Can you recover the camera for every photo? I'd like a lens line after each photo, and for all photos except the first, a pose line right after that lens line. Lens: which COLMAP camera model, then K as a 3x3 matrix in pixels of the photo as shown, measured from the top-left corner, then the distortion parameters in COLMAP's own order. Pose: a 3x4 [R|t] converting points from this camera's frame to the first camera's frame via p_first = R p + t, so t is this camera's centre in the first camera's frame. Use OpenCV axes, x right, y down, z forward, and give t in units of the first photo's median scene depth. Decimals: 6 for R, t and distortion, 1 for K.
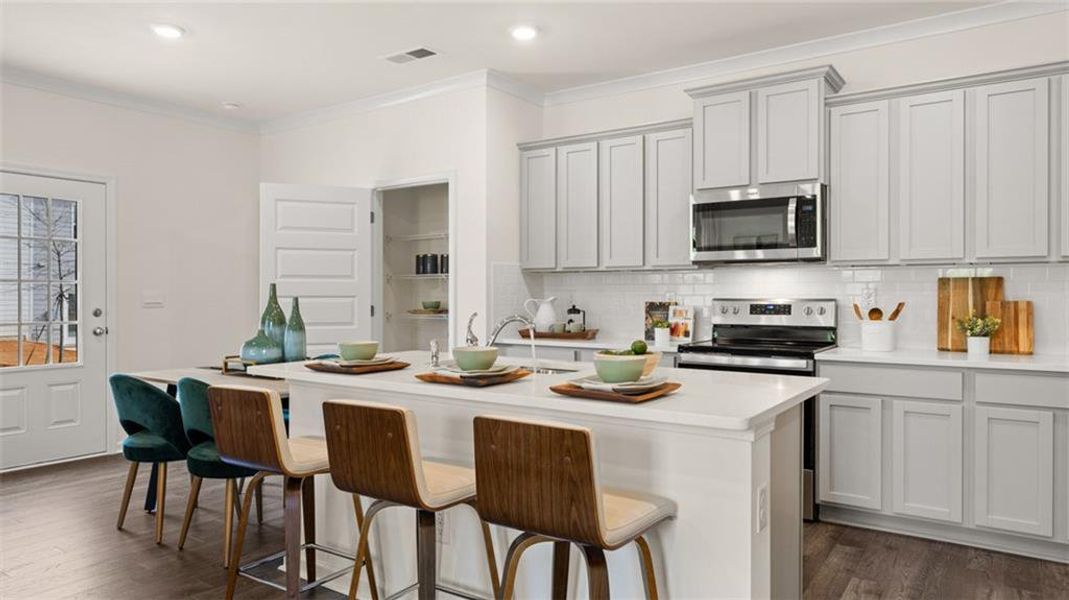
lens RADIAL K [[683.4, 0, 534.5], [0, 683.4, 300.0], [0, 0, 1]] dist [-0.000102, 0.000960]
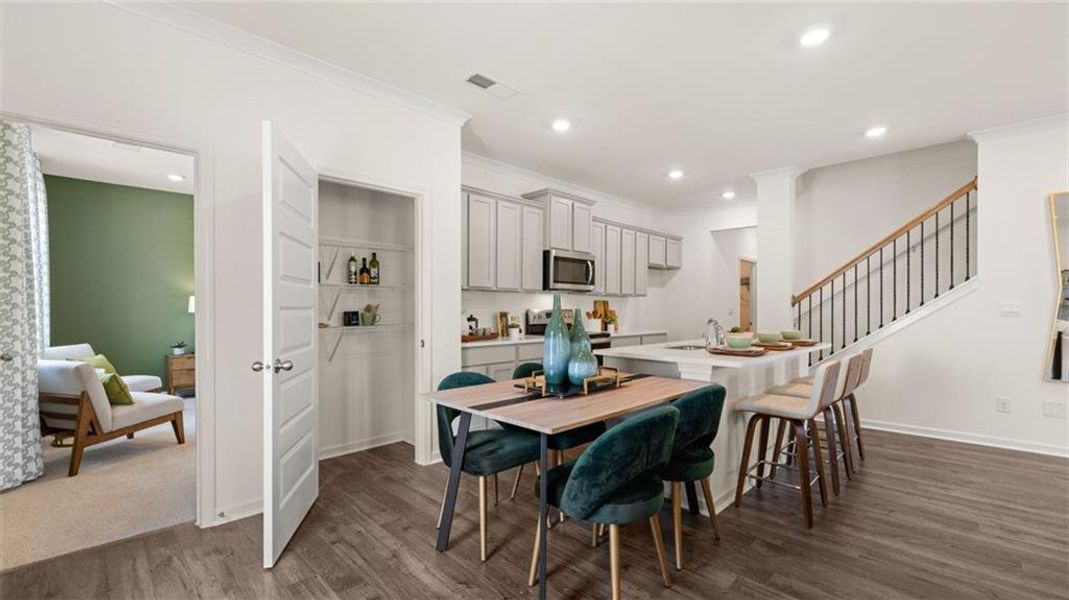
lens RADIAL K [[455.1, 0, 539.1], [0, 455.1, 308.7], [0, 0, 1]] dist [0.000429, 0.000297]
pose [[0.178988, -0.001941, 0.983849, -0.981209], [0.004864, 0.999988, 0.001088, -0.005995], [-0.983839, 0.004591, 0.178996, 0.859368]]
